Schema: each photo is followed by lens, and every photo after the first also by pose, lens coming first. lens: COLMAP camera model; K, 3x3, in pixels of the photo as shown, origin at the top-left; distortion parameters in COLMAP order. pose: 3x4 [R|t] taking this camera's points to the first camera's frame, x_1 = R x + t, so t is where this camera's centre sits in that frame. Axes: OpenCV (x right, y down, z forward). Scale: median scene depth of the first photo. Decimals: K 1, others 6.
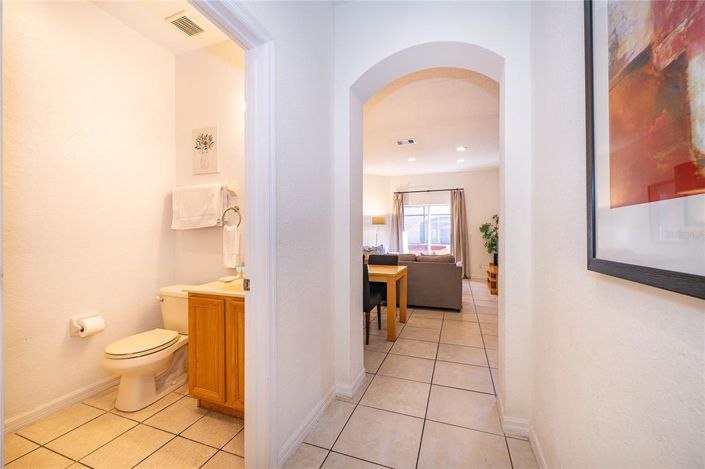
lens RADIAL K [[283.8, 0, 352.5], [0, 283.8, 234.5], [0, 0, 1]] dist [-0.001500, -0.000381]
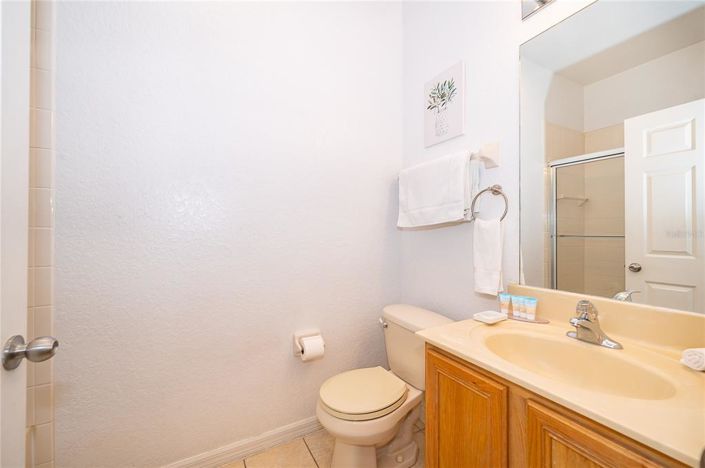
lens RADIAL K [[283.8, 0, 352.5], [0, 283.8, 234.0], [0, 0, 1]] dist [-0.001500, -0.000381]
pose [[0.756269, 0.004909, -0.654243, -0.262985], [-0.008160, 0.999965, -0.001929, 0.002313], [0.654210, 0.006798, 0.756282, 0.394878]]
